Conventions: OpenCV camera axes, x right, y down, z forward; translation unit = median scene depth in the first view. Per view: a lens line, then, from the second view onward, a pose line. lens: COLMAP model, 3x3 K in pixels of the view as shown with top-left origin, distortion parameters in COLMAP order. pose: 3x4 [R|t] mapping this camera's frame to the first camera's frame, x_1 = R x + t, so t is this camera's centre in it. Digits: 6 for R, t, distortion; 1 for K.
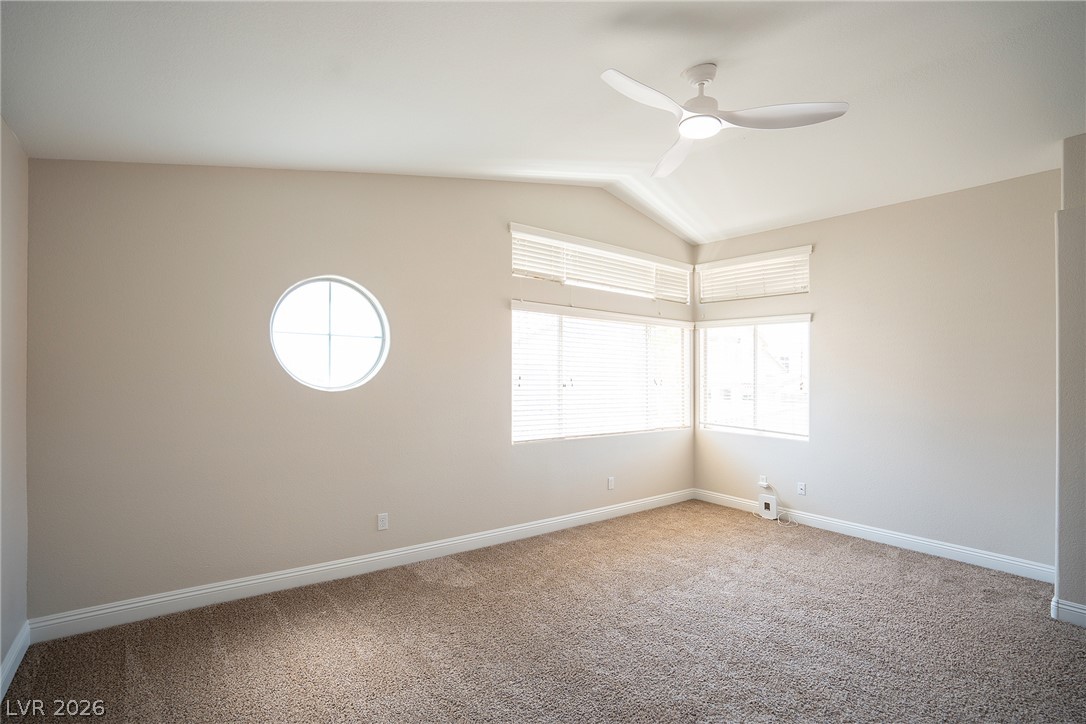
lens RADIAL K [[507.3, 0, 538.9], [0, 507.3, 375.2], [0, 0, 1]] dist [-0.050366, 0.017179]
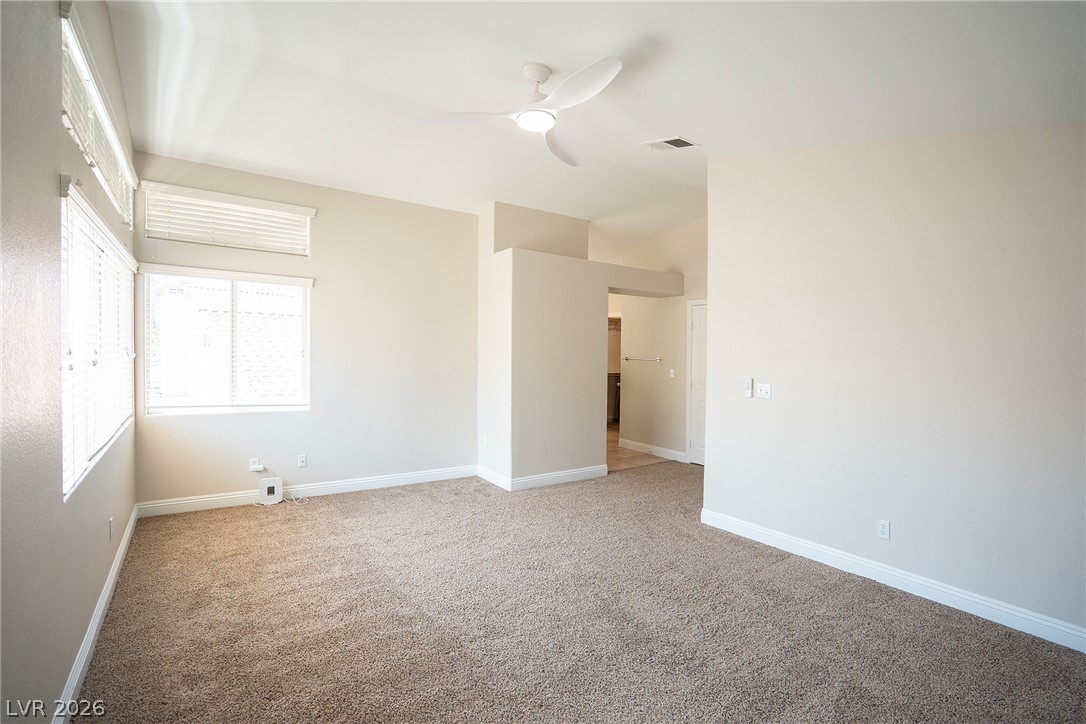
lens RADIAL K [[507.3, 0, 541.5], [0, 507.3, 350.7], [0, 0, 1]] dist [-0.050366, 0.017179]
pose [[0.054672, -0.017263, 0.998355, -0.405751], [-0.019960, 0.999632, 0.018378, -0.010515], [-0.998305, -0.020932, 0.054307, 0.499921]]
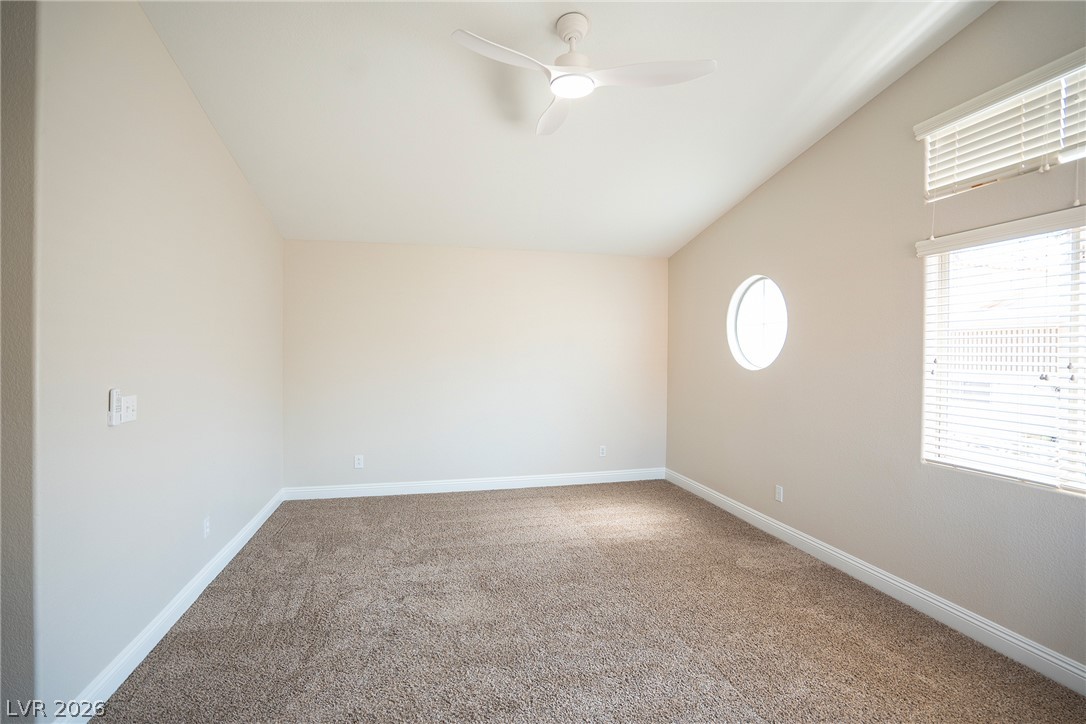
lens RADIAL K [[507.3, 0, 542.9], [0, 507.3, 355.0], [0, 0, 1]] dist [-0.050366, 0.017179]
pose [[-0.412178, -0.012378, -0.911019, 0.649786], [-0.011792, 0.999896, -0.008251, 0.007969], [0.911027, 0.007342, -0.412281, 0.728916]]
